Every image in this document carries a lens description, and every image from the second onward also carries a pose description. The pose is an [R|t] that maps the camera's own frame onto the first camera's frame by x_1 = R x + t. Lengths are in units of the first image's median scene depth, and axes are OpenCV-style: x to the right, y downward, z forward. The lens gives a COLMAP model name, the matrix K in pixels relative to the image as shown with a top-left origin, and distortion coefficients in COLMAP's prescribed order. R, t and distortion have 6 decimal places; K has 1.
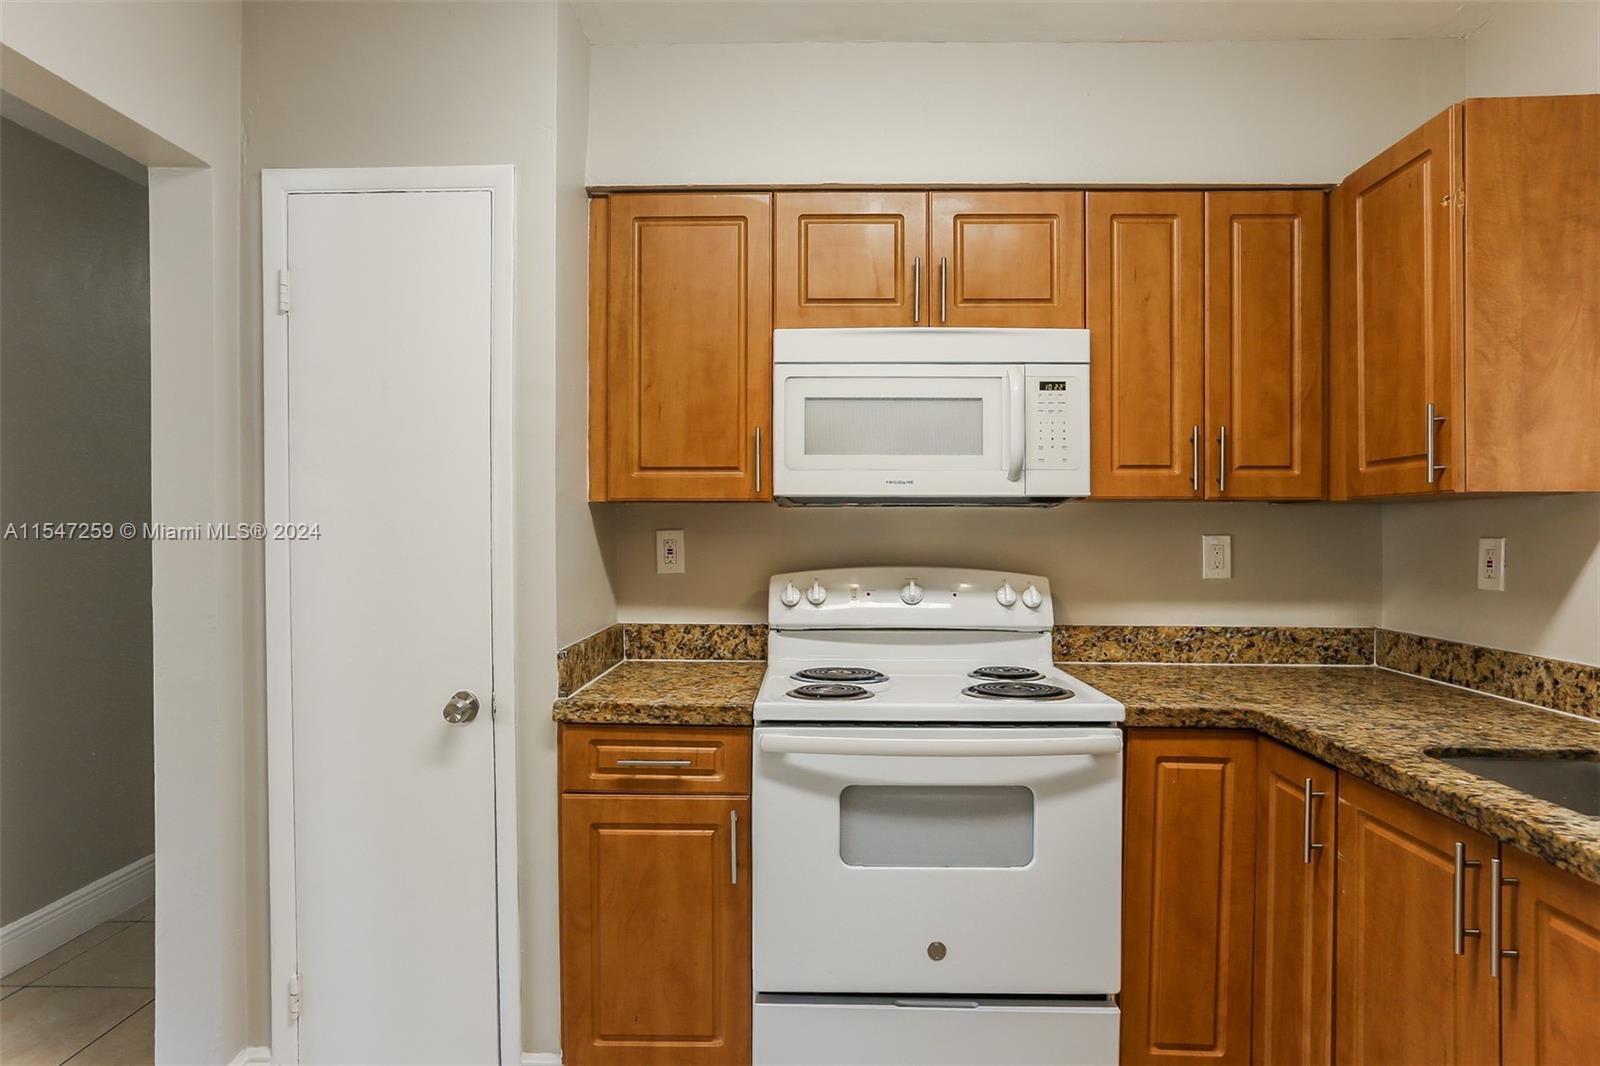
lens RADIAL K [[940.4, 0, 800.0], [0, 940.4, 533.0], [0, 0, 1]] dist [-0.000627, 0.051543]
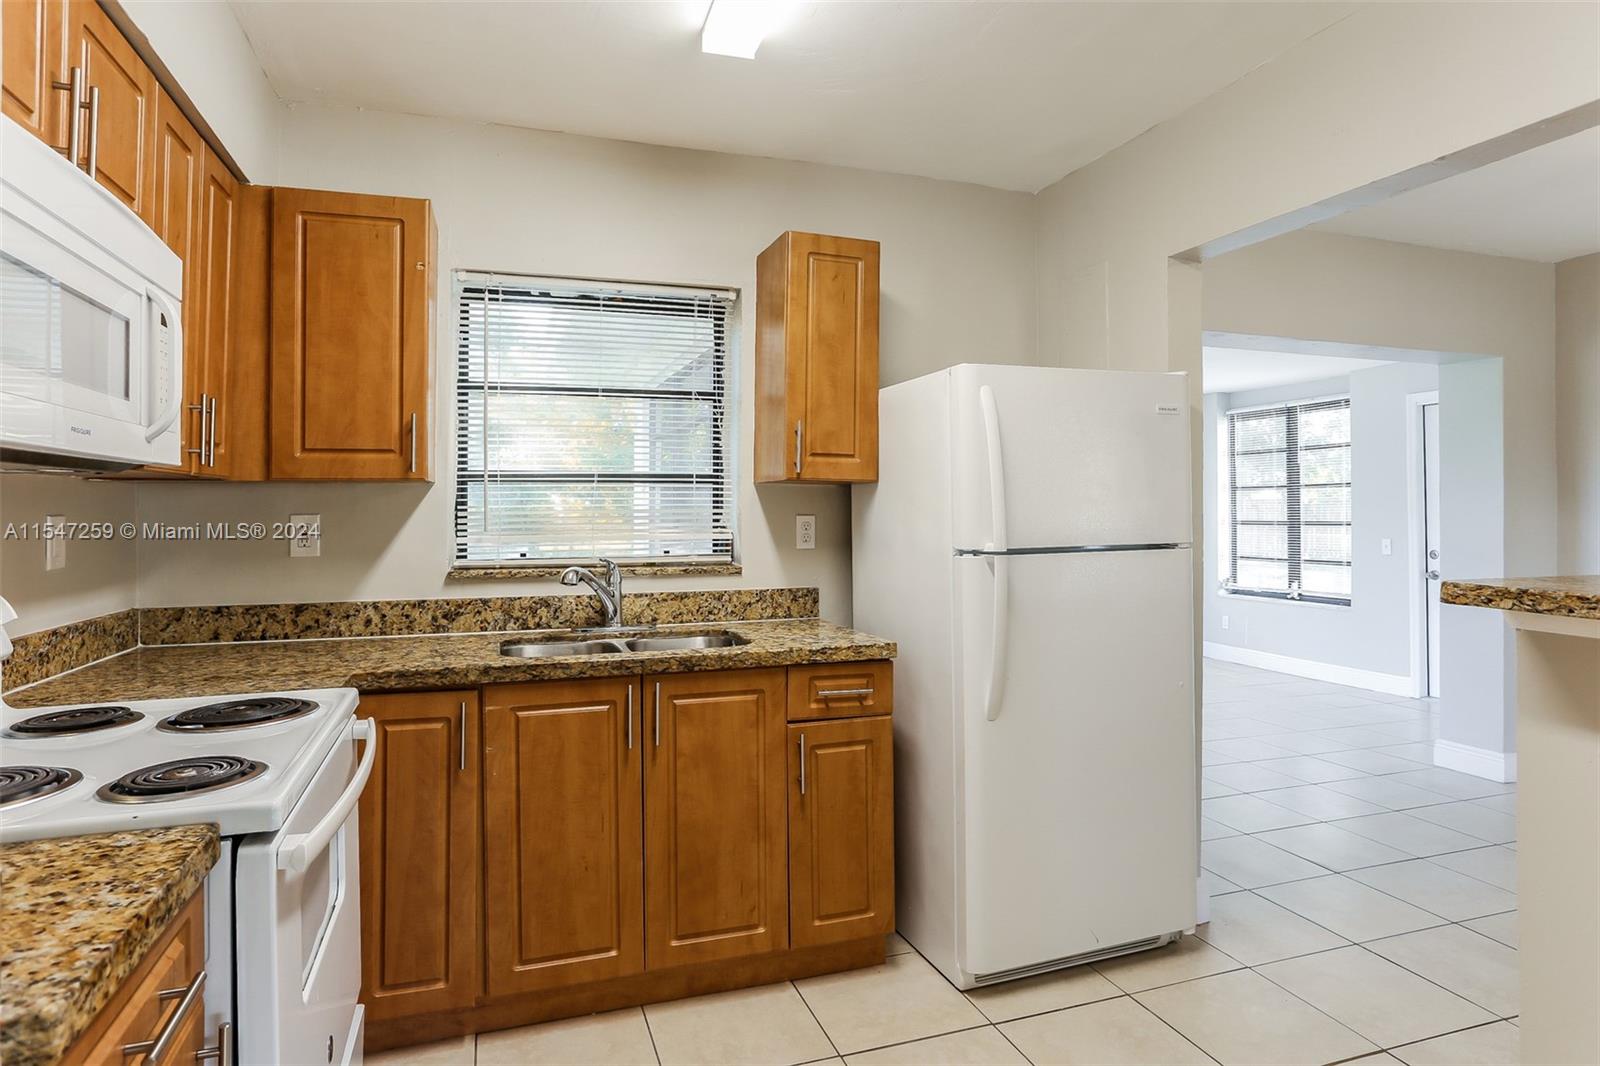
lens RADIAL K [[928.6, 0, 805.5], [0, 928.6, 511.0], [0, 0, 1]] dist [-0.040477, 0.001116]
pose [[-0.331112, -0.000724, 0.943591, -0.665589], [0.010309, 0.999937, 0.004385, 0.001320], [-0.943535, 0.011179, -0.331084, 0.828050]]
